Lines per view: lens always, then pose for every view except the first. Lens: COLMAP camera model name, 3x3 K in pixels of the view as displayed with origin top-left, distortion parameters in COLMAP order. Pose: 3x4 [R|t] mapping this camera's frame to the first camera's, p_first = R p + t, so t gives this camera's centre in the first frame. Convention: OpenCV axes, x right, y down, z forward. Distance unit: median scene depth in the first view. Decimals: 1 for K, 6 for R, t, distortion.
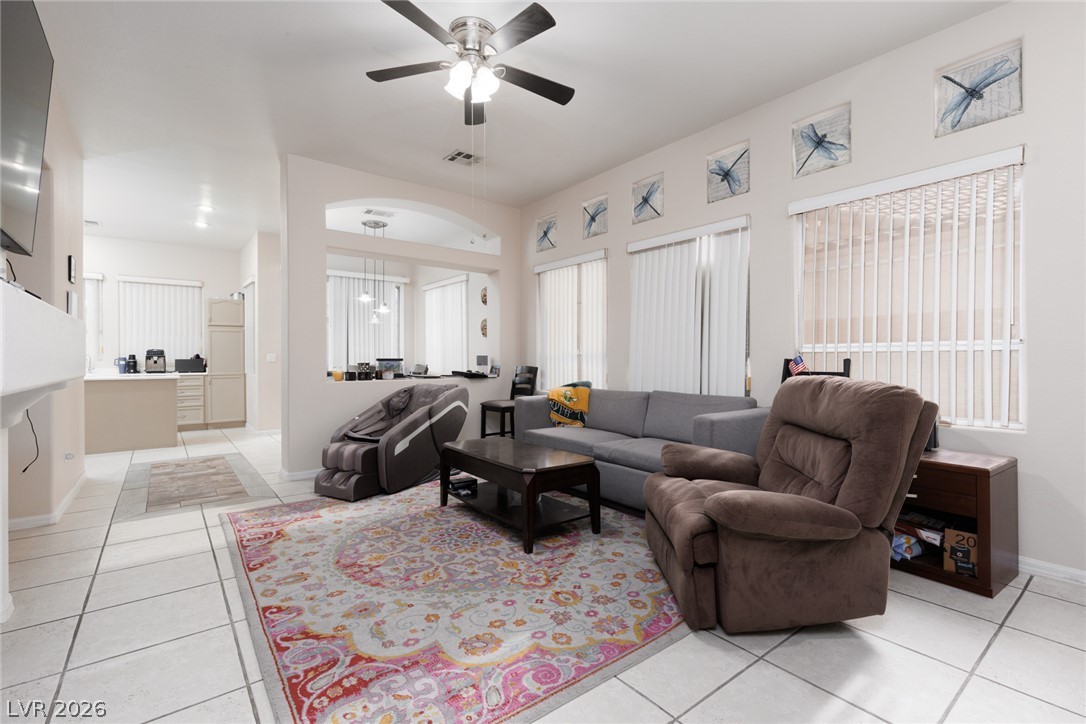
lens RADIAL K [[483.0, 0, 535.4], [0, 483.0, 362.0], [0, 0, 1]] dist [0.010789, -0.000112]
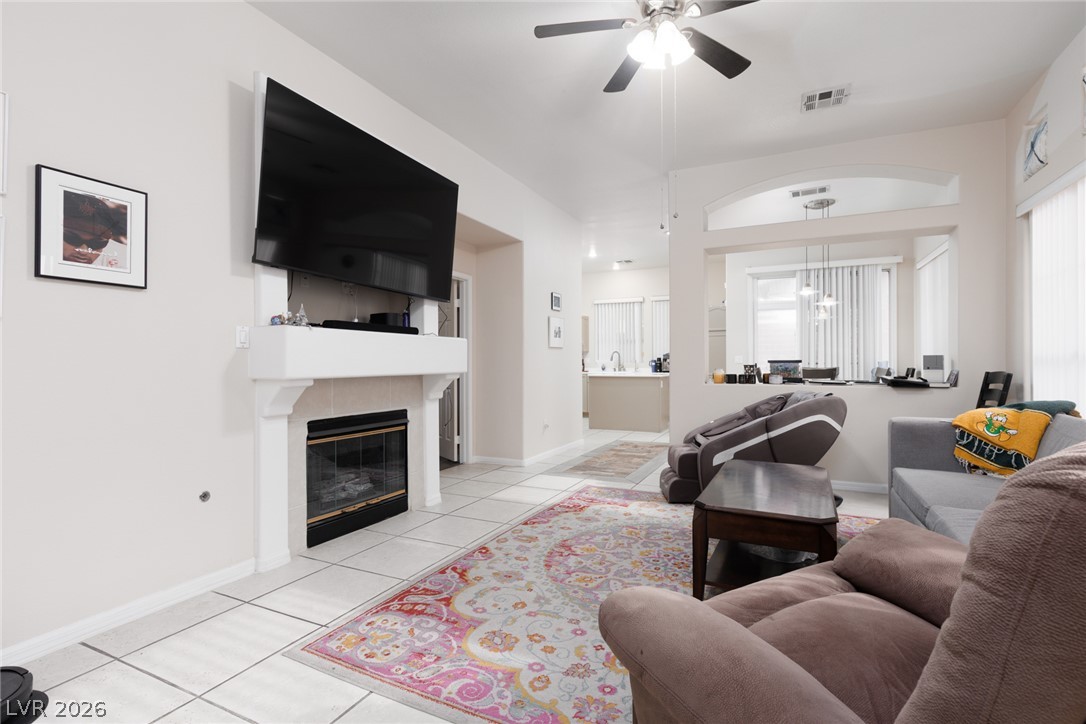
lens RADIAL K [[496.2, 0, 543.0], [0, 496.2, 362.0], [0, 0, 1]] dist [-0.000026, -0.000225]
pose [[0.464317, 0.000075, -0.885669, 0.499597], [-0.003119, 0.999994, -0.001550, -0.001513], [0.885664, 0.003482, 0.464315, 0.349583]]
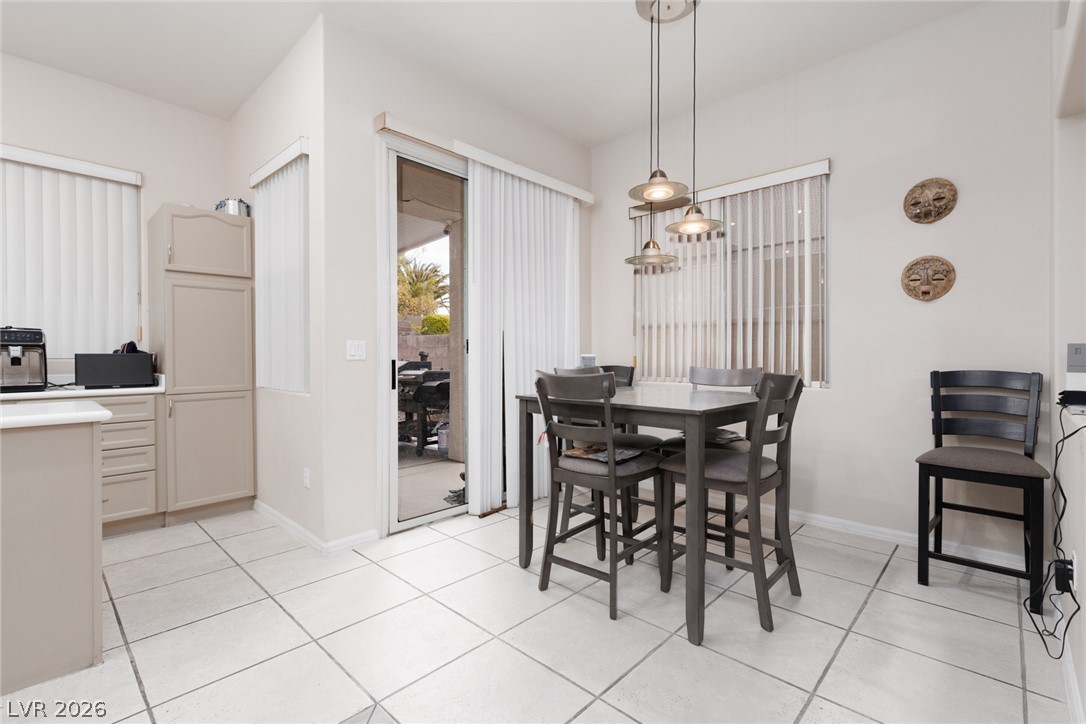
lens RADIAL K [[483.0, 0, 535.4], [0, 483.0, 362.0], [0, 0, 1]] dist [0.010789, -0.000112]
pose [[0.987972, 0.001167, 0.154627, -0.696196], [-0.002153, 0.999978, 0.006206, -0.003961], [-0.154617, -0.006464, 0.987953, 0.886952]]
